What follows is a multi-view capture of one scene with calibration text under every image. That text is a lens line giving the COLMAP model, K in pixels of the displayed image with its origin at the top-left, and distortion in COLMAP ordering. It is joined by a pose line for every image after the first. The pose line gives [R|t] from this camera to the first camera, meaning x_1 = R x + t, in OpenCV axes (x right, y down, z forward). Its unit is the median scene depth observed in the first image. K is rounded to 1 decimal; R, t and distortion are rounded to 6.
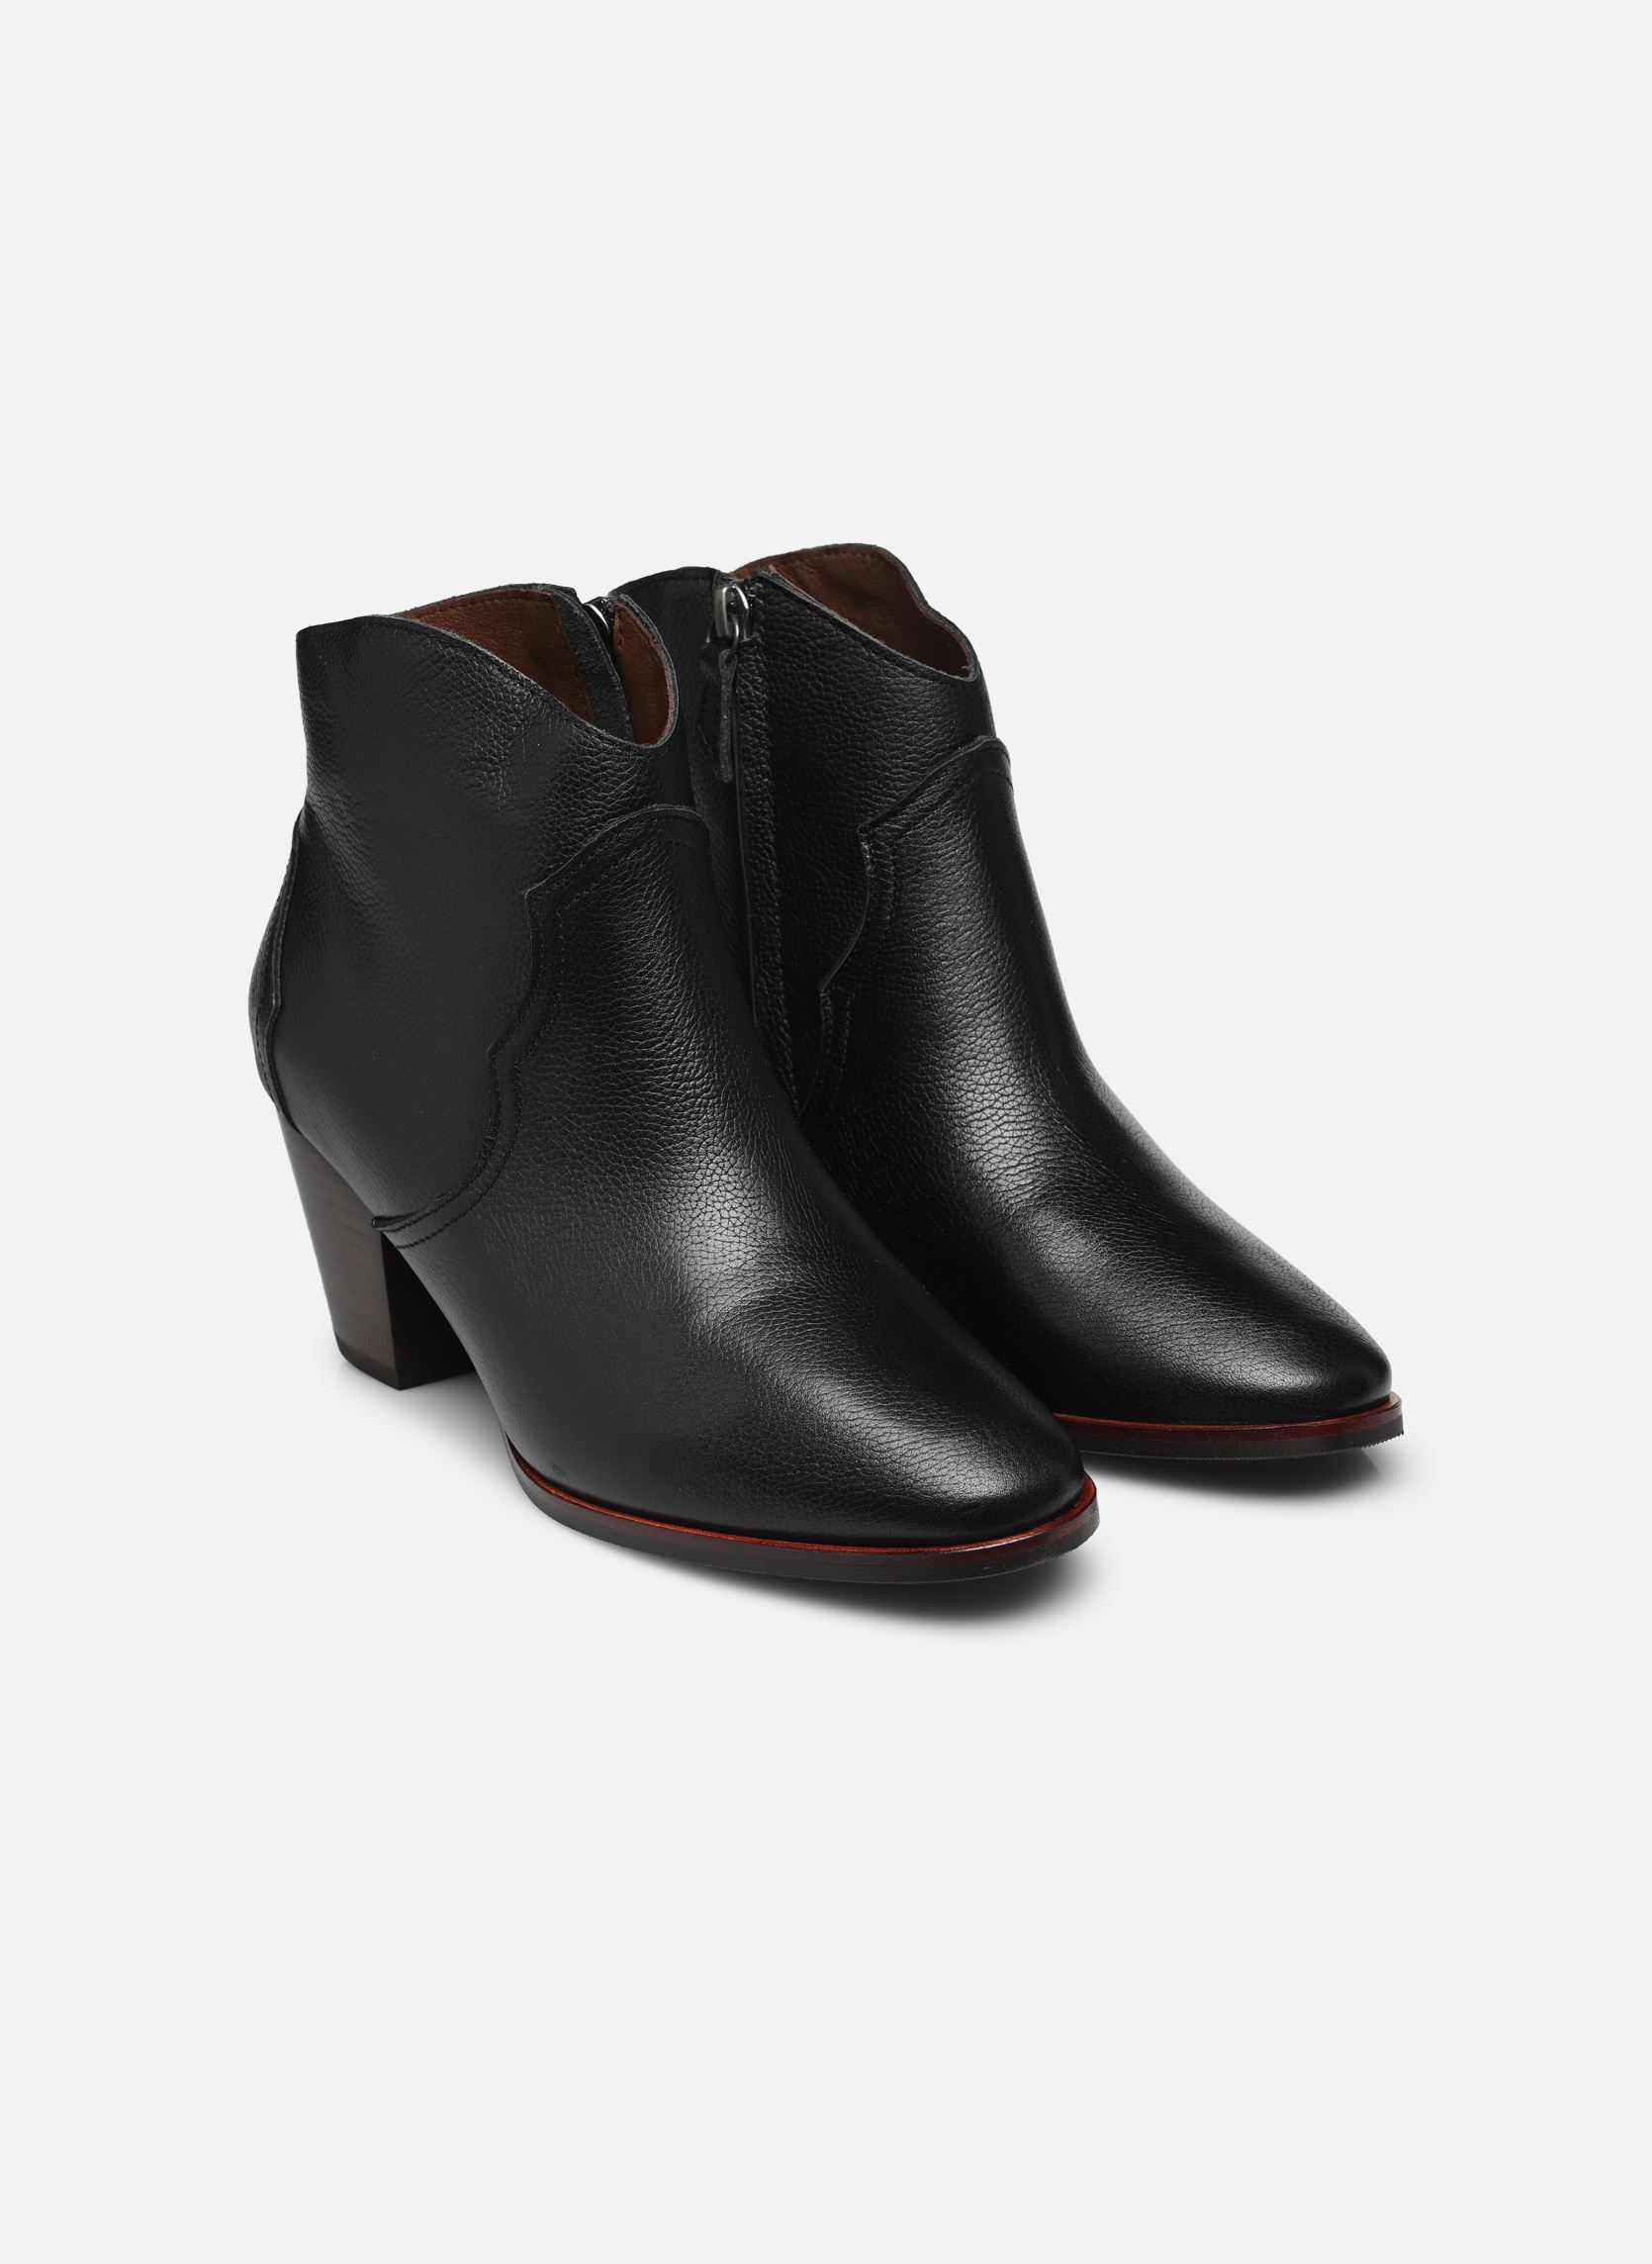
lens RADIAL K [[7246.3, 0, 827.2], [0, 7246.3, 1133.6], [0, 0, 1]] dist [-0.066158, 0.000000]
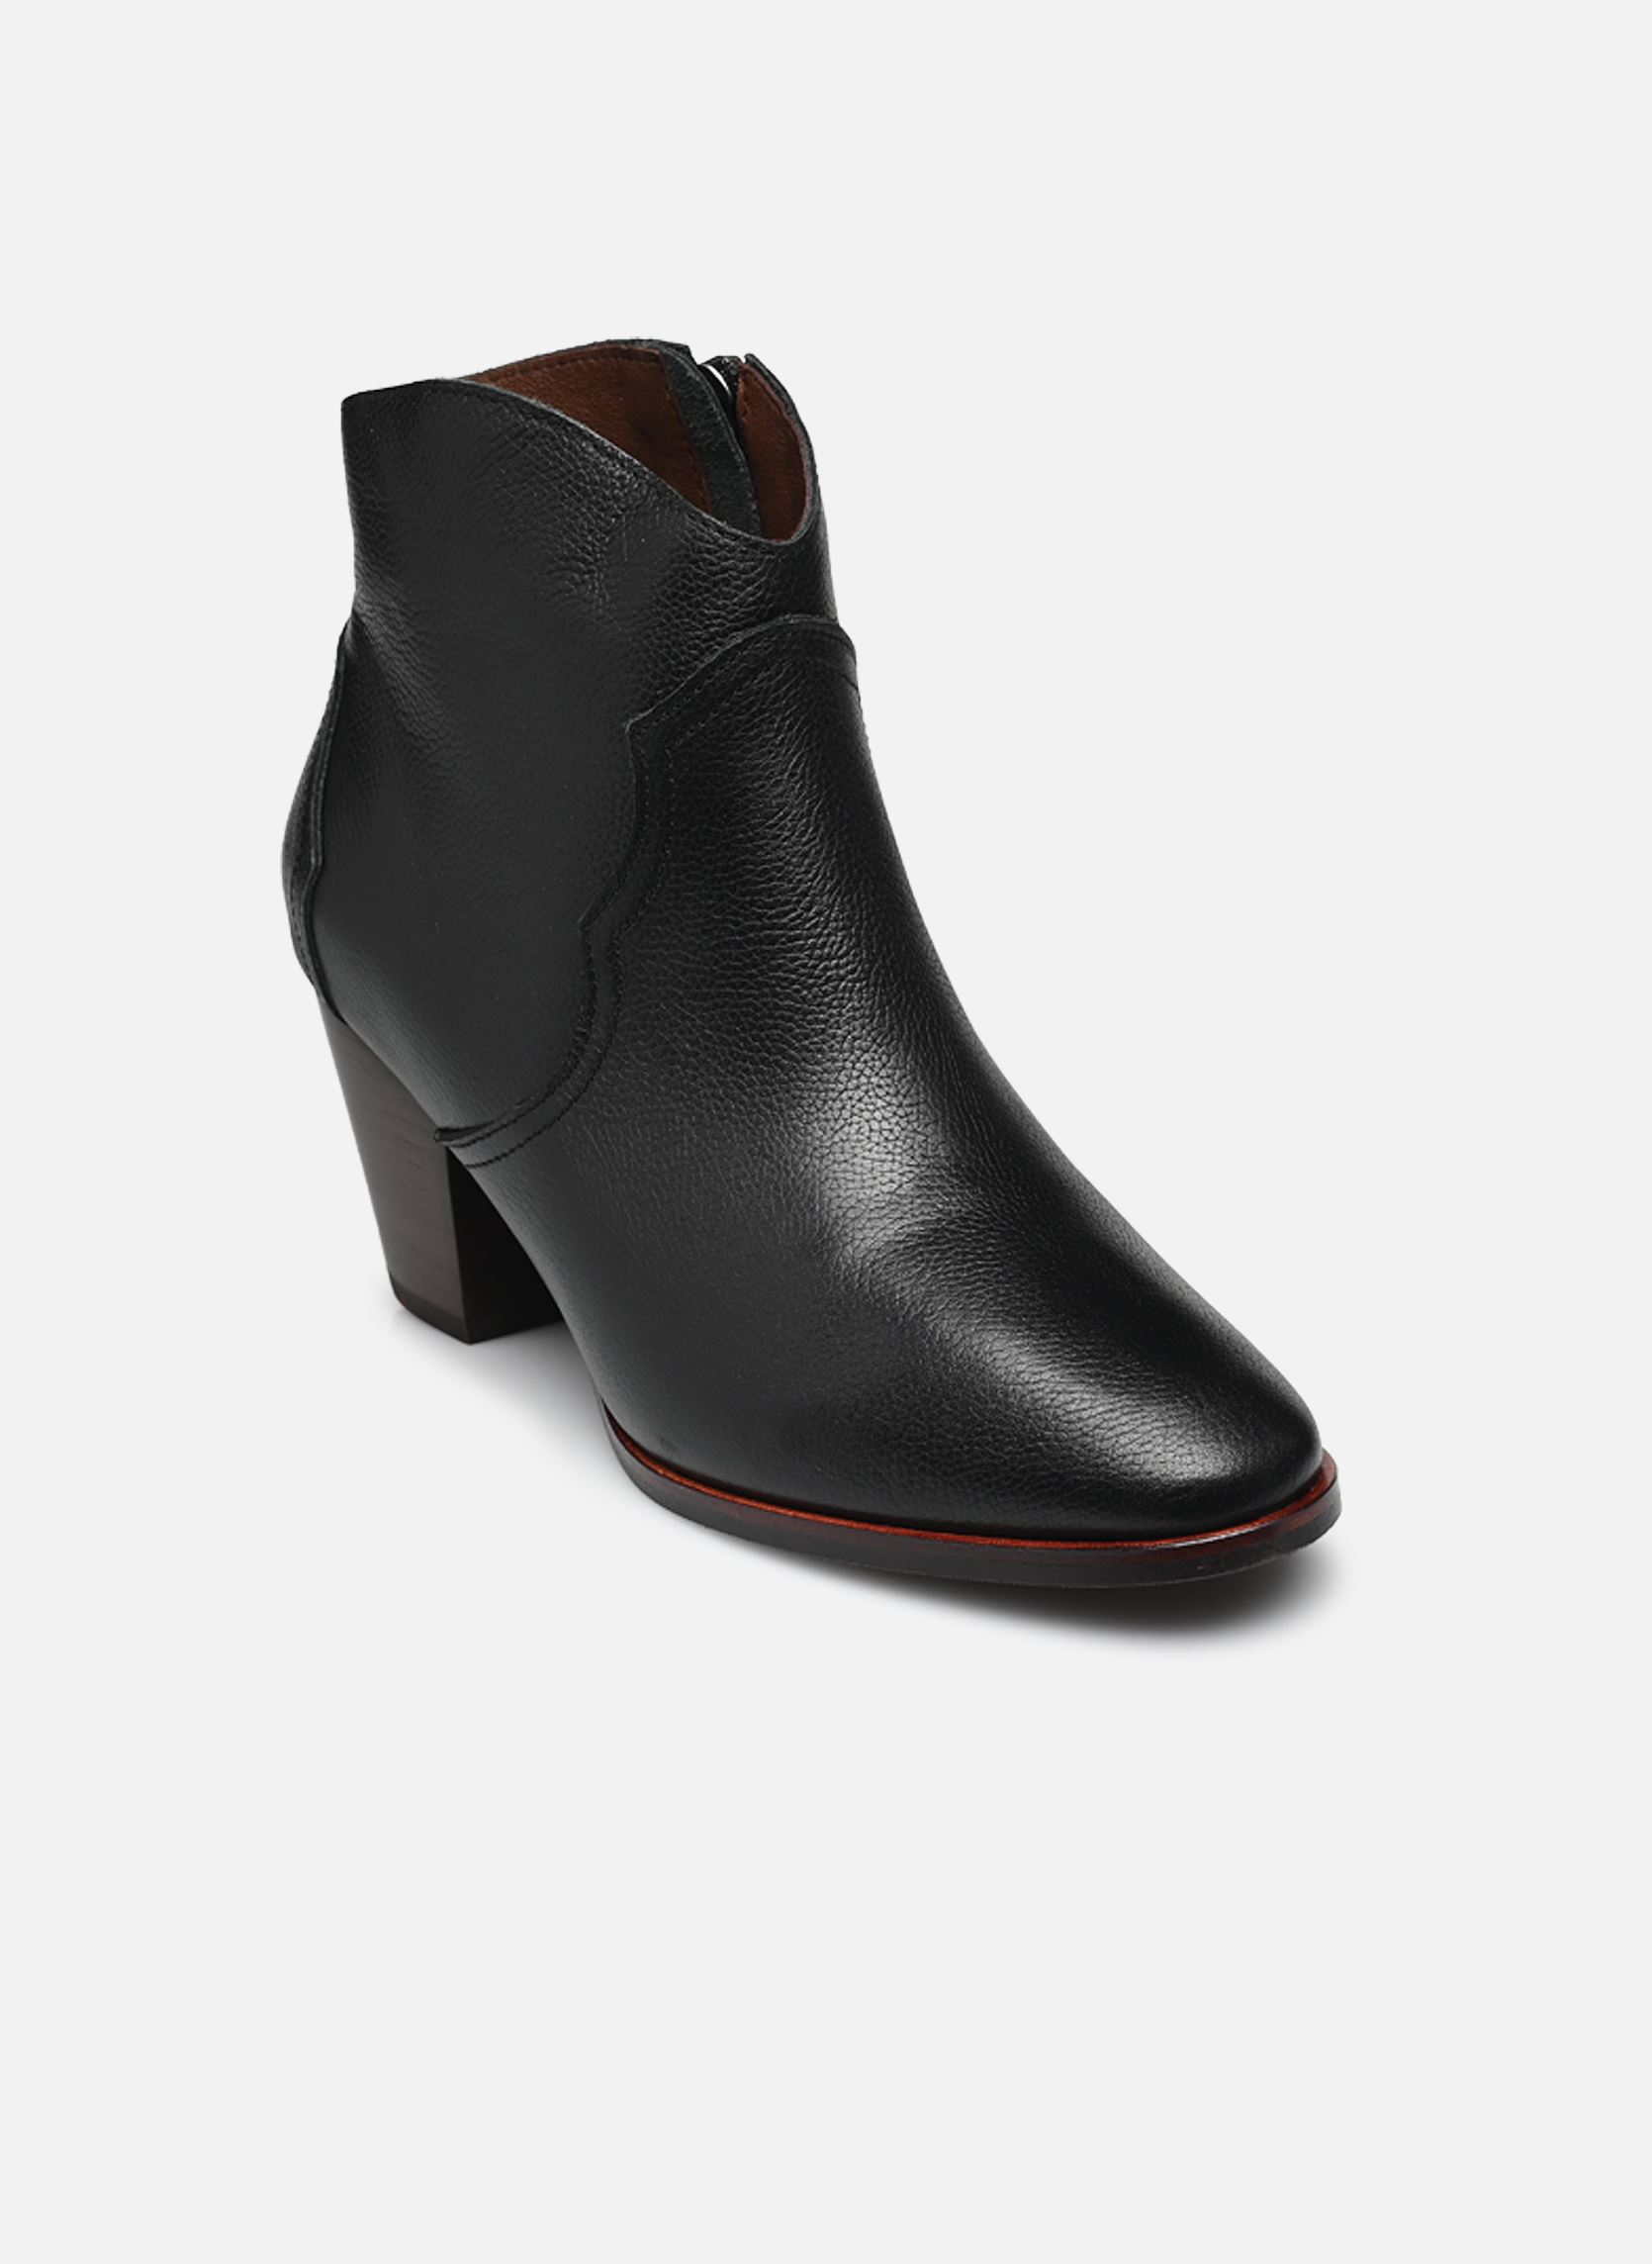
lens RADIAL K [[7246.3, 0, 825.2], [0, 7246.3, 1130.8], [0, 0, 1]] dist [-0.066158, 0.000000]
pose [[0.999853, 0.000807, -0.017147, -0.005904], [-0.000804, 1.000000, 0.000224, 0.011517], [0.017147, -0.000211, 0.999853, 0.198341]]
